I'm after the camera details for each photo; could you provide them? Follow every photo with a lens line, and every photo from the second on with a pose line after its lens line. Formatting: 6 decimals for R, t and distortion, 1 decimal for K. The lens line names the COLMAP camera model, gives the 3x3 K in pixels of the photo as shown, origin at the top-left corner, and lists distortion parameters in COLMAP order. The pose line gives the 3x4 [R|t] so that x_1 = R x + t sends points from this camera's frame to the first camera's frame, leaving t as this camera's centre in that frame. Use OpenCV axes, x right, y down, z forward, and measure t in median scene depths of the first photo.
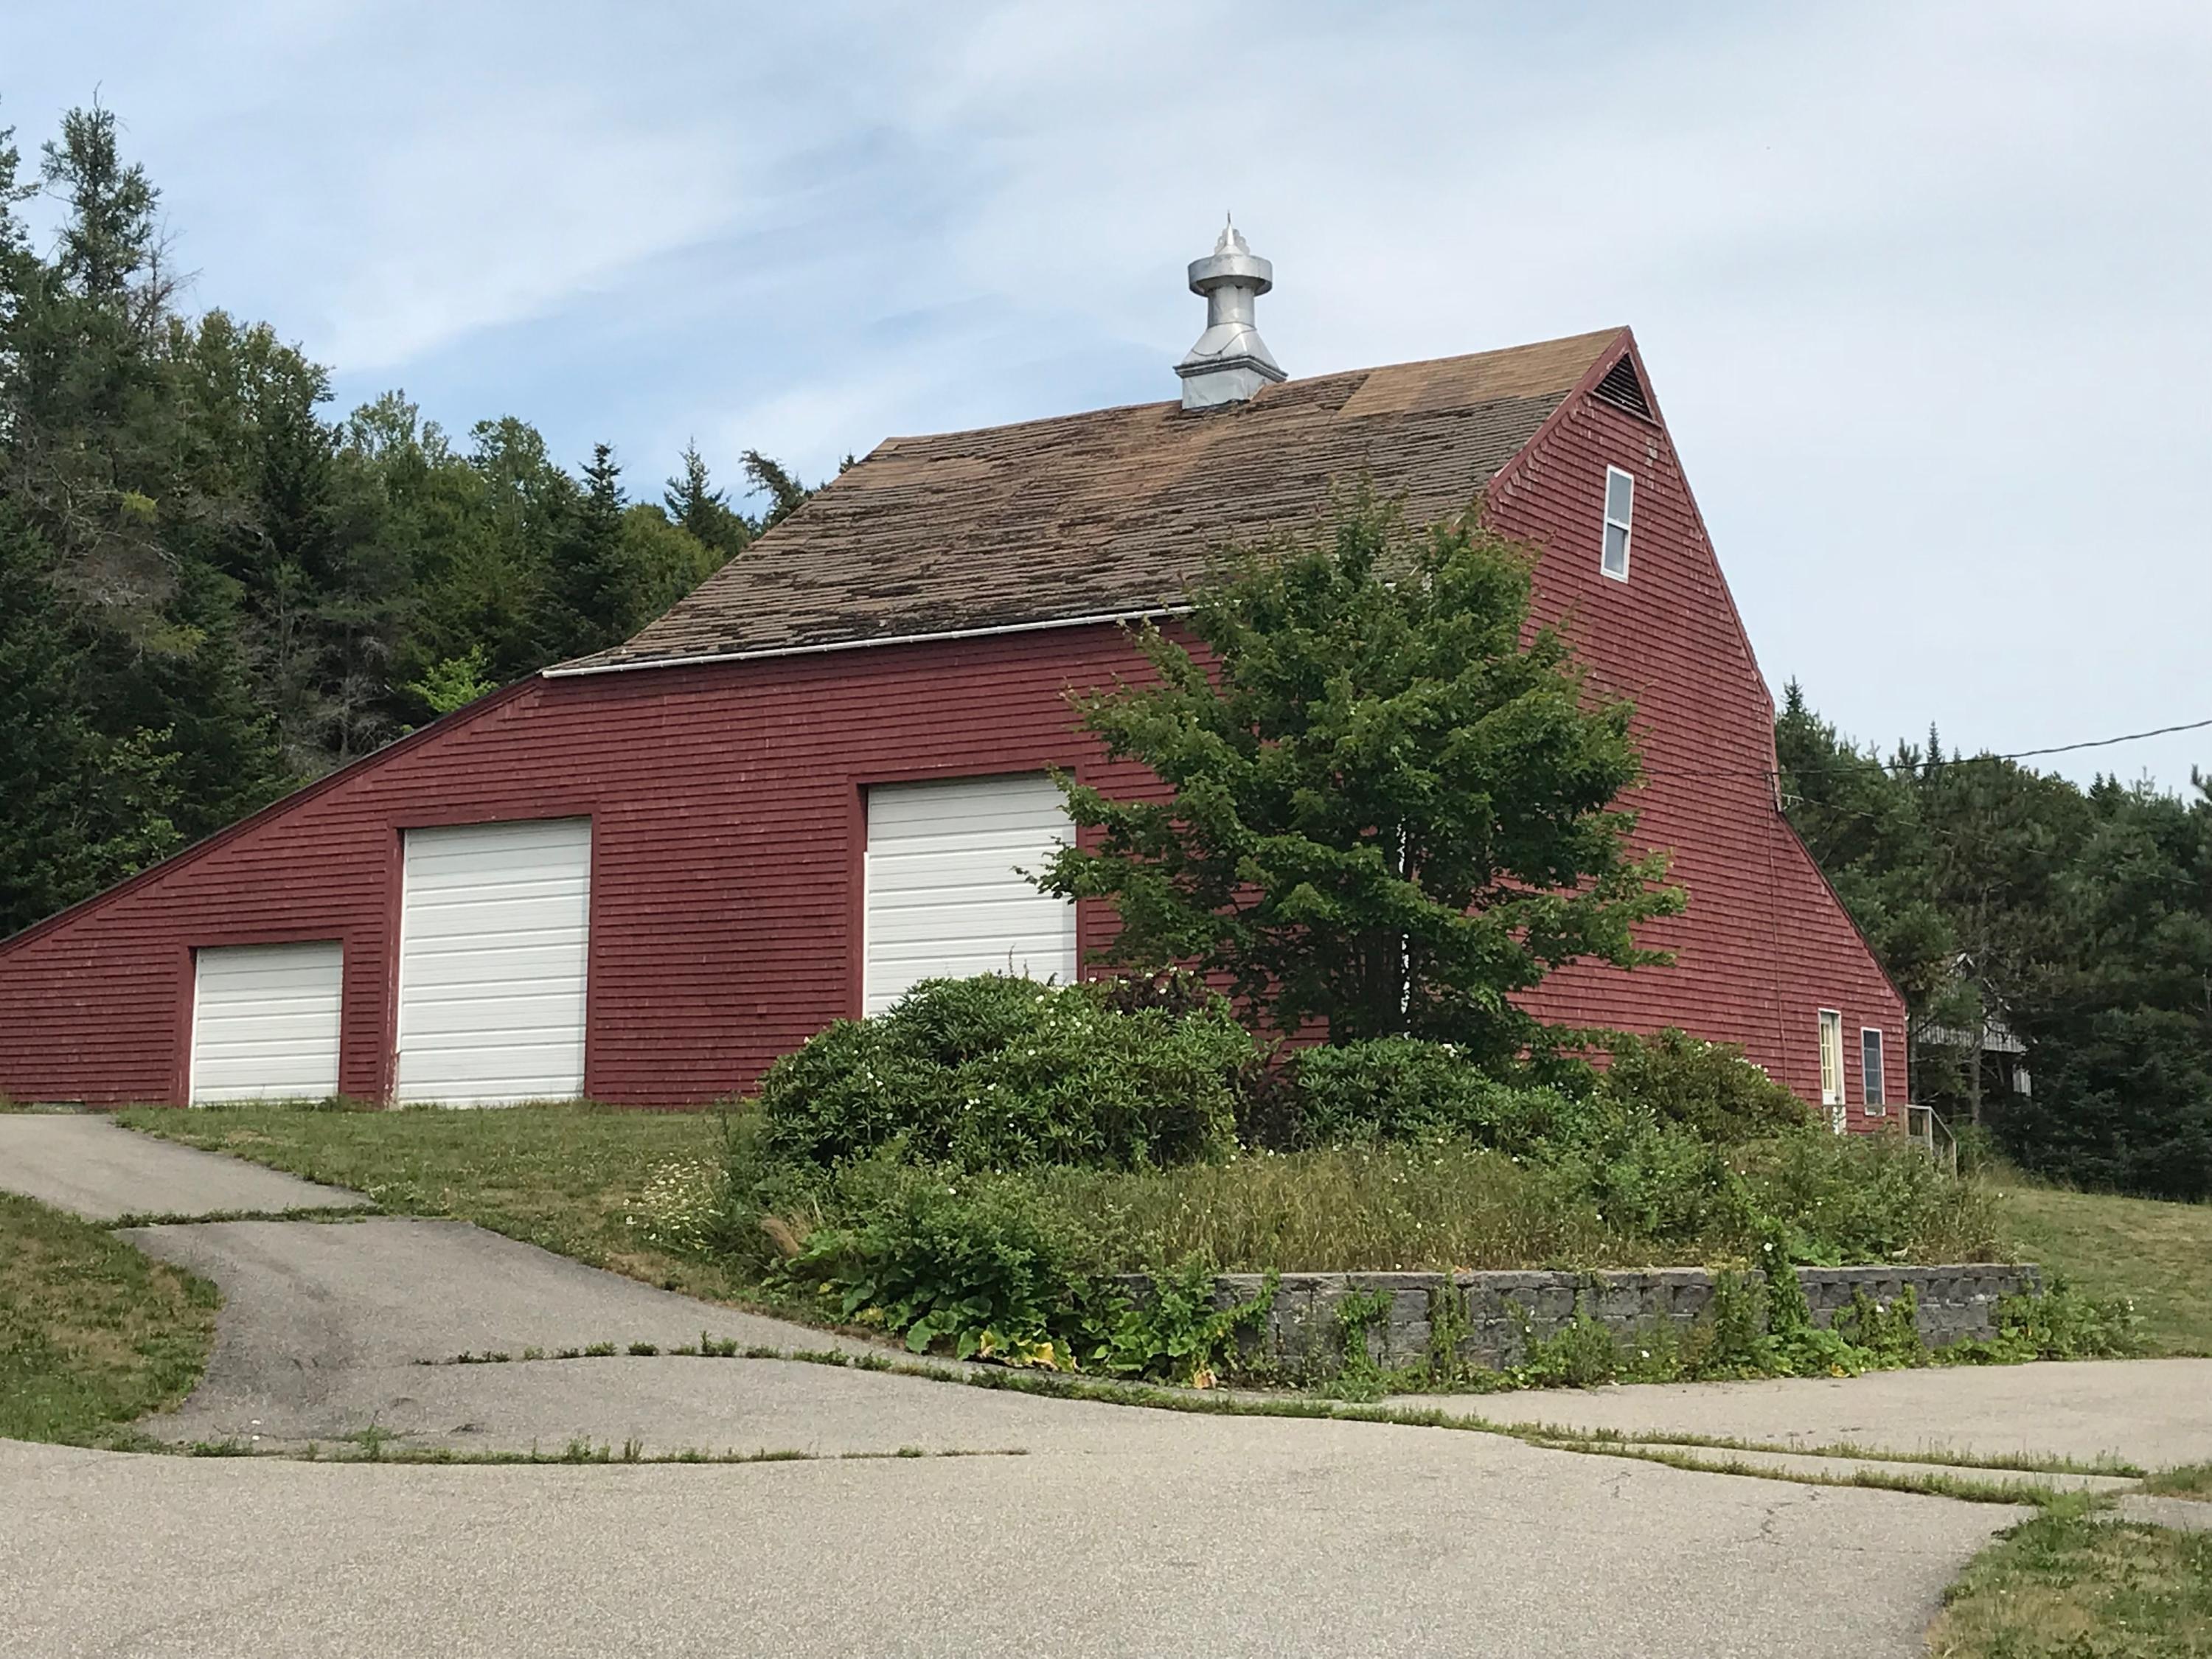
lens RADIAL K [[3346.3, 0, 1106.0], [0, 3346.3, 829.5], [0, 0, 1]] dist [0.043089, -0.179725]
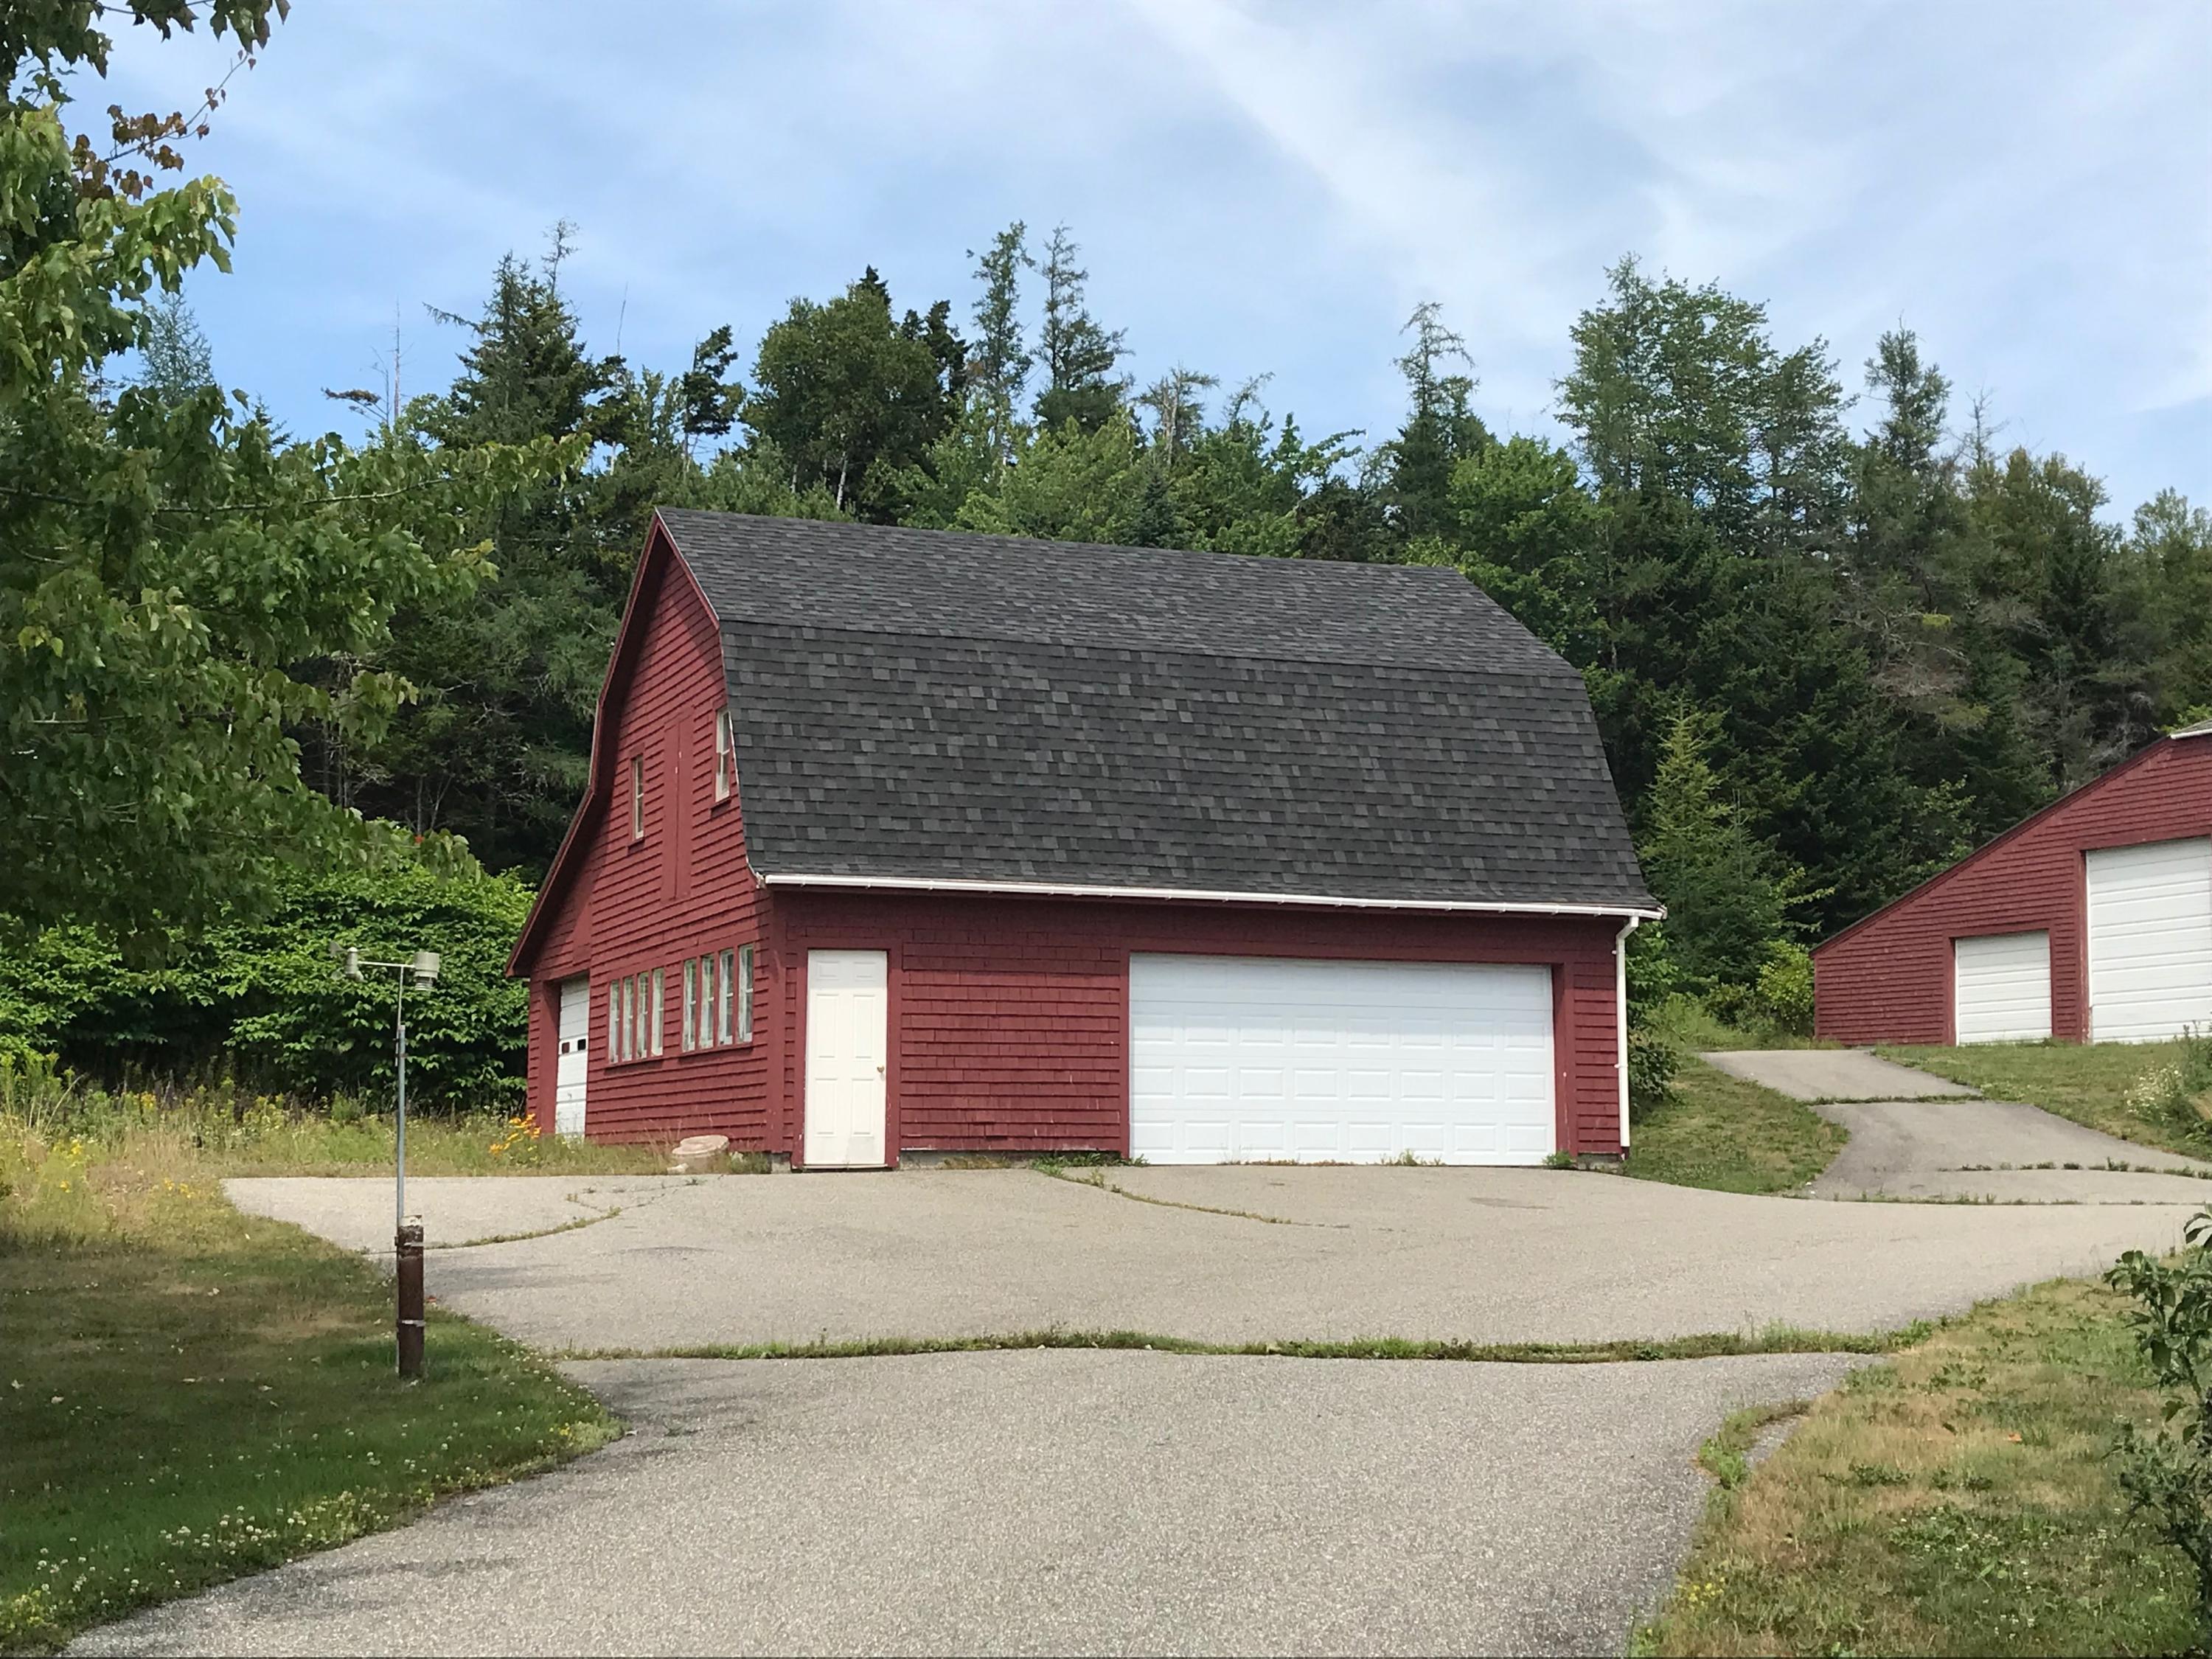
lens RADIAL K [[3279.7, 0, 1106.0], [0, 3279.7, 829.5], [0, 0, 1]] dist [-0.011716, -0.056558]
pose [[0.820664, -0.052562, -0.568988, 0.200537], [0.055498, 0.998384, -0.012183, -0.012619], [0.568710, -0.021580, 0.822255, -0.320670]]
